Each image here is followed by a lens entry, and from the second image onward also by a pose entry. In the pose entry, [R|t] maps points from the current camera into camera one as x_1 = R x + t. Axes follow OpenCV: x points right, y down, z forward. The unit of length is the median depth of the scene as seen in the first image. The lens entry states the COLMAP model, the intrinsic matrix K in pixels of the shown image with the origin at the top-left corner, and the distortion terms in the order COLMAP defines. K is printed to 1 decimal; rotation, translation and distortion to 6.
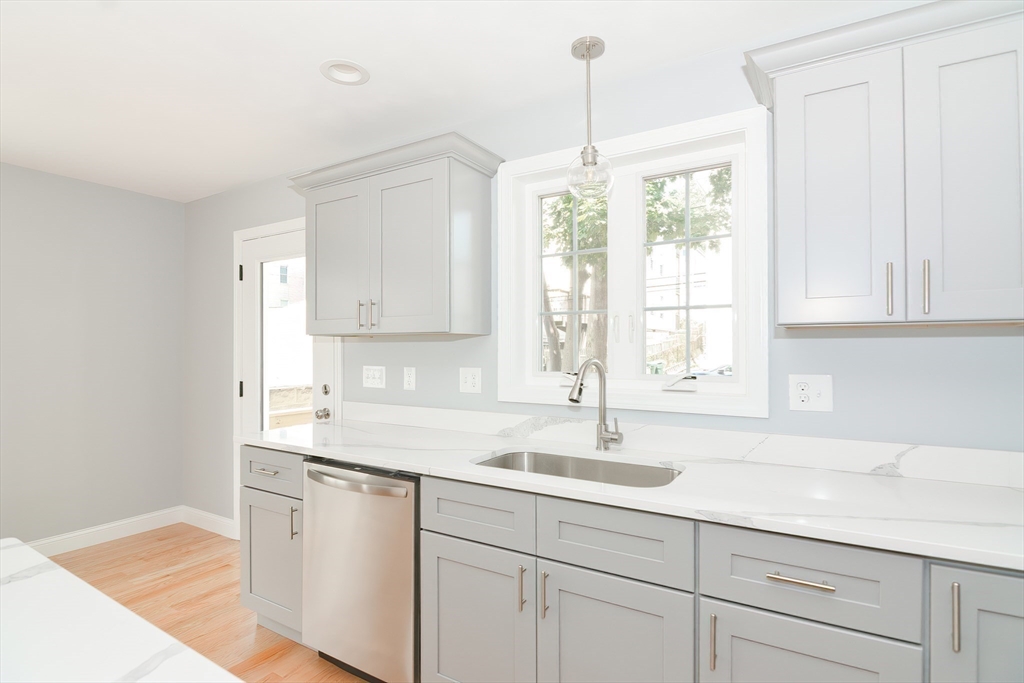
lens RADIAL K [[522.0, 0, 484.2], [0, 522.0, 343.9], [0, 0, 1]] dist [0.011167, -0.013243]
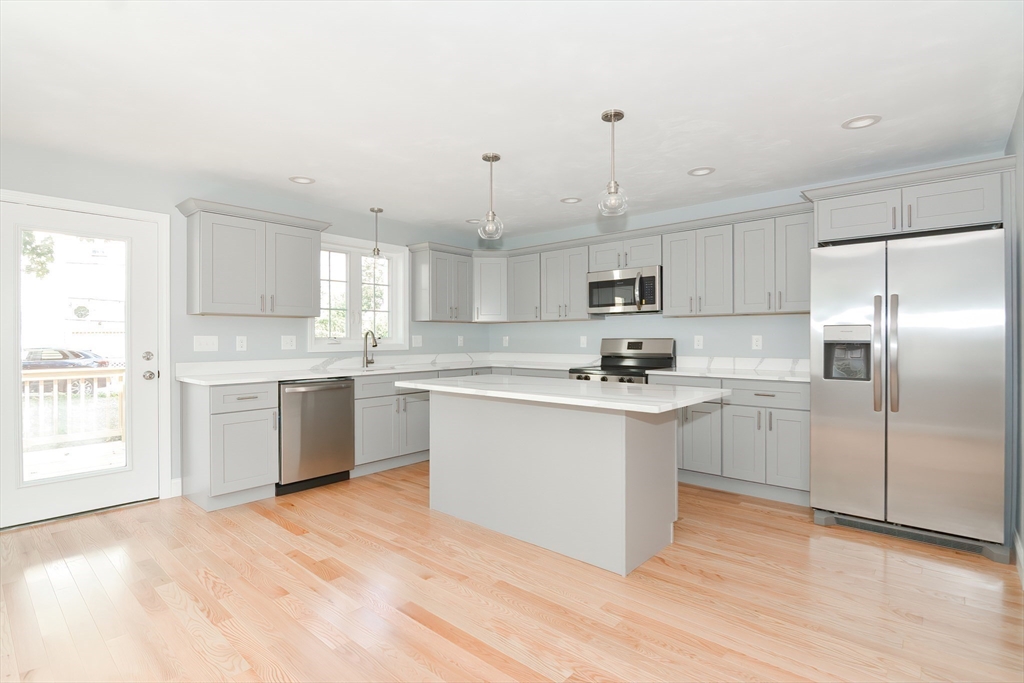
lens RADIAL K [[497.9, 0, 518.0], [0, 497.9, 340.0], [0, 0, 1]] dist [-0.000463, -0.011522]
pose [[0.134355, -0.002600, 0.990930, -1.998538], [-0.006714, 0.999971, 0.003534, 0.060150], [-0.990910, -0.007128, 0.134334, -0.025796]]
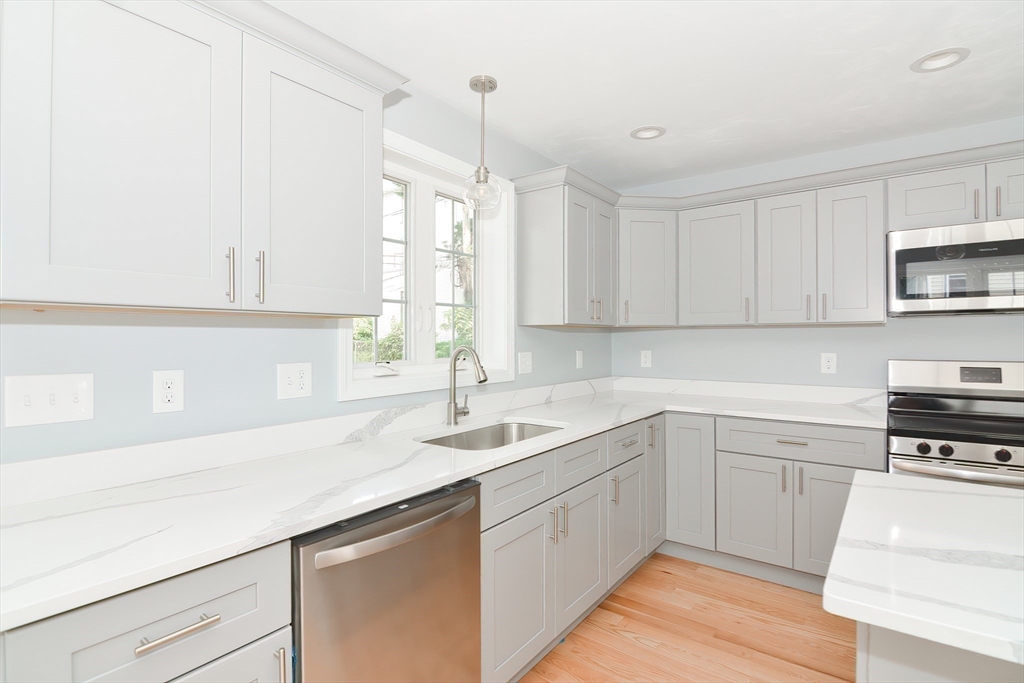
lens RADIAL K [[495.1, 0, 512.4], [0, 495.1, 337.2], [0, 0, 1]] dist [0.000345, -0.011280]
pose [[0.065804, 0.002262, 0.997830, -0.852896], [-0.006235, 0.999979, -0.001856, 0.010344], [-0.997813, -0.006100, 0.065816, 0.797852]]
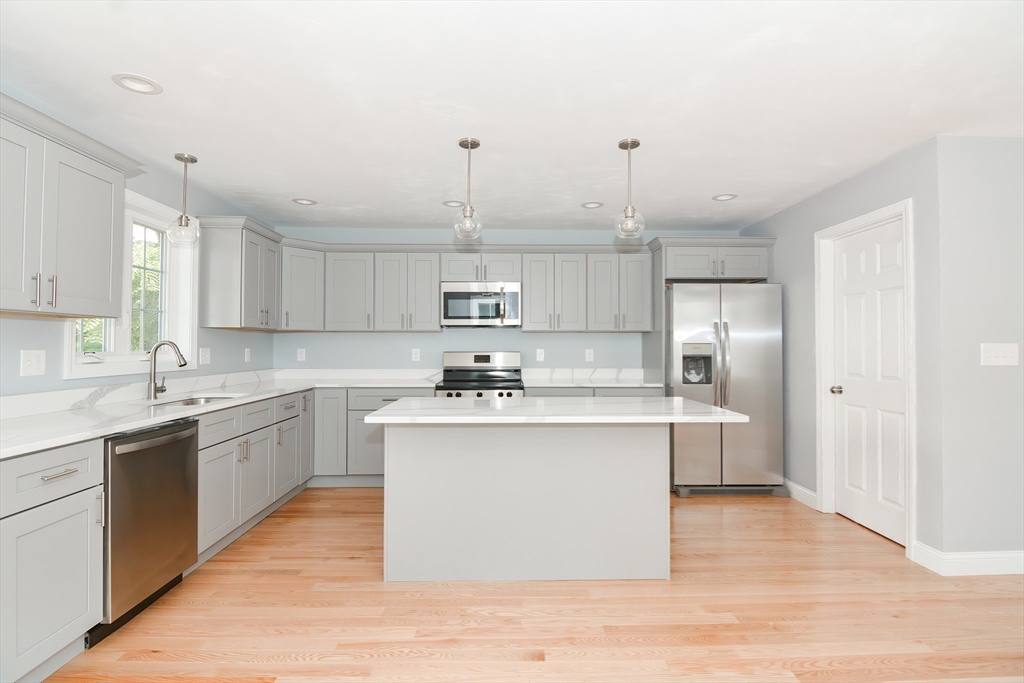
lens RADIAL K [[495.1, 0, 512.4], [0, 495.1, 337.2], [0, 0, 1]] dist [0.000345, -0.011280]
pose [[-0.567758, 0.014419, 0.823069, -1.600456], [-0.008391, 0.999693, -0.023301, 0.042808], [-0.823153, -0.020136, -0.567463, 0.955107]]
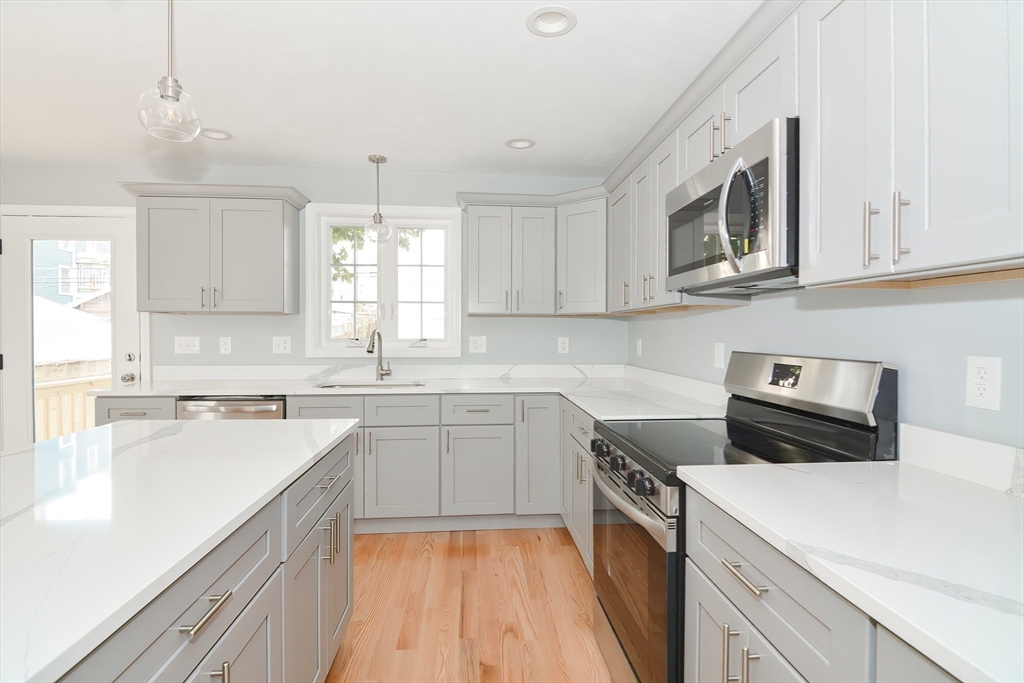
lens RADIAL K [[499.7, 0, 519.2], [0, 499.7, 335.7], [0, 0, 1]] dist [0.002119, -0.010294]
pose [[0.786474, -0.002816, 0.617617, -0.455501], [-0.010028, 0.999800, 0.017329, 0.015108], [-0.617542, -0.019823, 0.786288, -0.640482]]
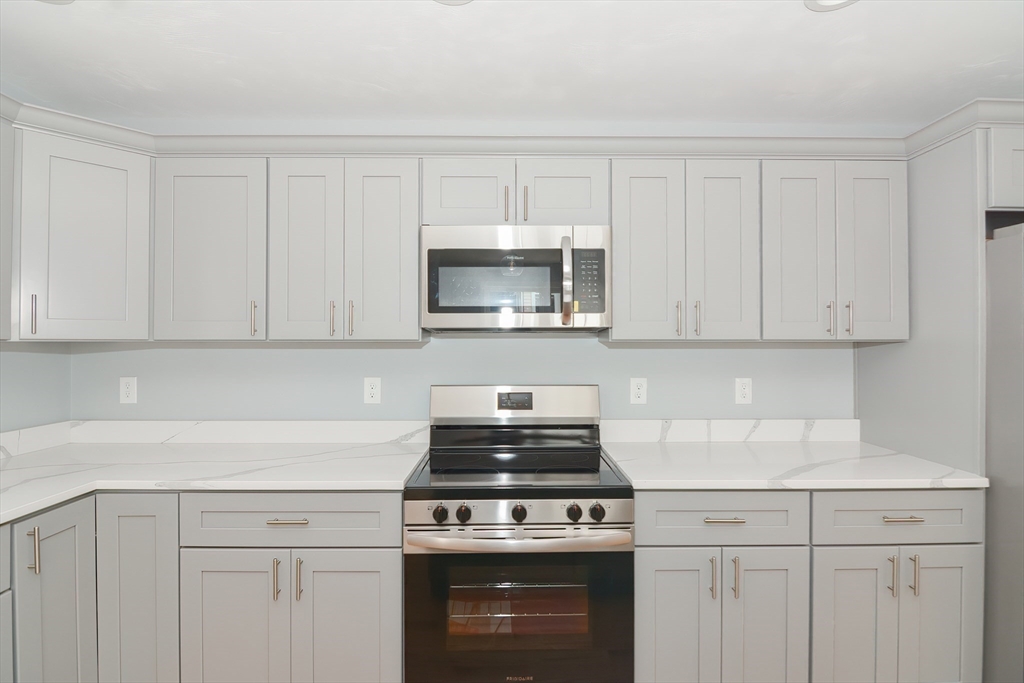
lens RADIAL K [[496.4, 0, 508.0], [0, 496.4, 338.1], [0, 0, 1]] dist [0.012963, -0.013945]
pose [[-0.550331, 0.003010, 0.834941, -0.473305], [-0.008786, 0.999917, -0.009396, -0.033037], [-0.834900, -0.012507, -0.550259, 0.344402]]
